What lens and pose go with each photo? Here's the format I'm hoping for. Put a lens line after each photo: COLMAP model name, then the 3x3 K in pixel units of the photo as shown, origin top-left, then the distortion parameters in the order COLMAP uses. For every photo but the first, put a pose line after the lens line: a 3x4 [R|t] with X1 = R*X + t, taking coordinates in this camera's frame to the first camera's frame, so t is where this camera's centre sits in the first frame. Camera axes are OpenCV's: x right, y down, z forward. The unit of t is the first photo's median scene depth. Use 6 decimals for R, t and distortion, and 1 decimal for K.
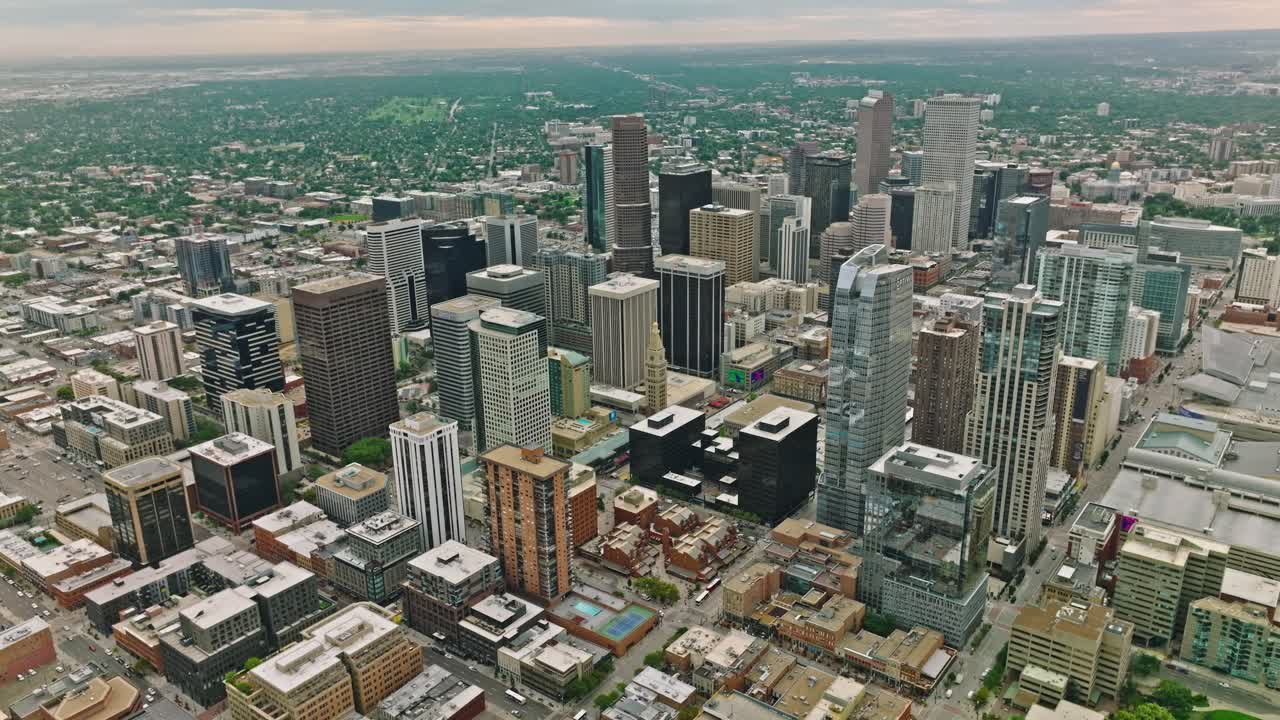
lens RADIAL K [[958.1, 0, 644.8], [0, 958.1, 360.3], [0, 0, 1]] dist [0.013336, 0.001993]
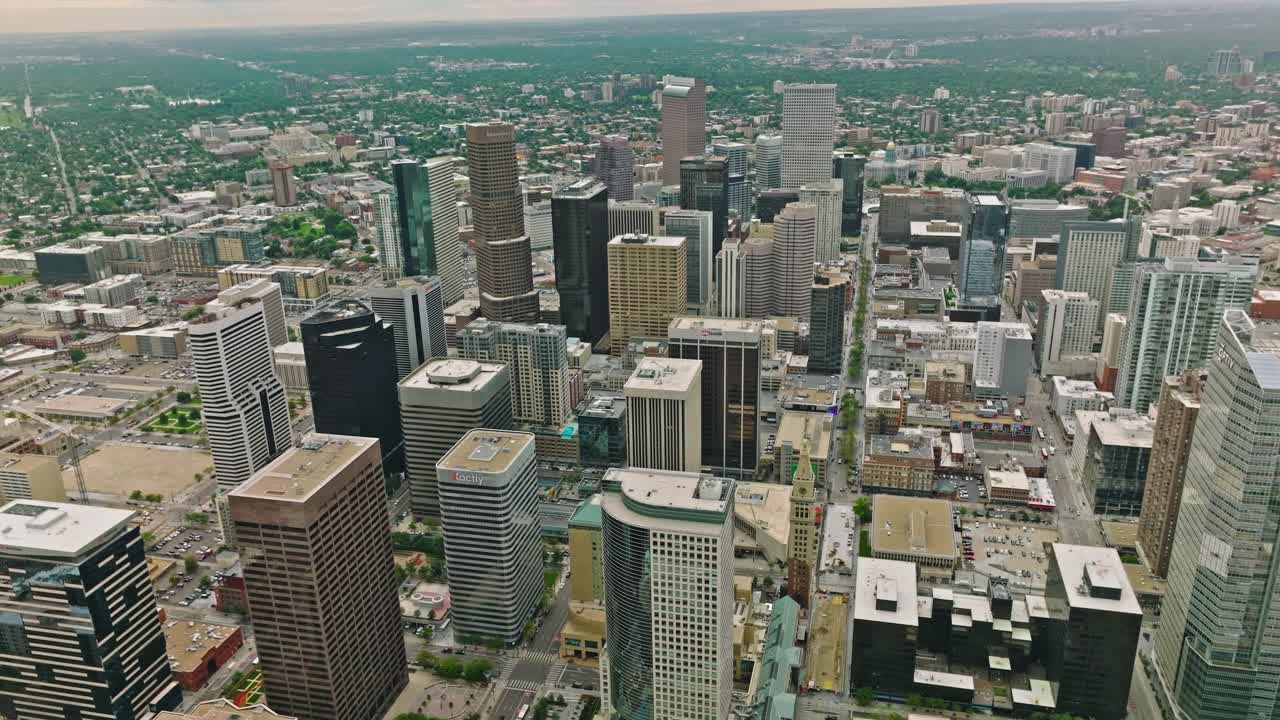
lens RADIAL K [[958.1, 0, 639.3], [0, 958.1, 359.1], [0, 0, 1]] dist [0.013336, 0.001993]
pose [[0.918512, -0.140217, 0.369696, -0.201174], [0.134163, 0.990061, 0.042178, -0.083001], [-0.371936, 0.010859, 0.928195, 0.243777]]
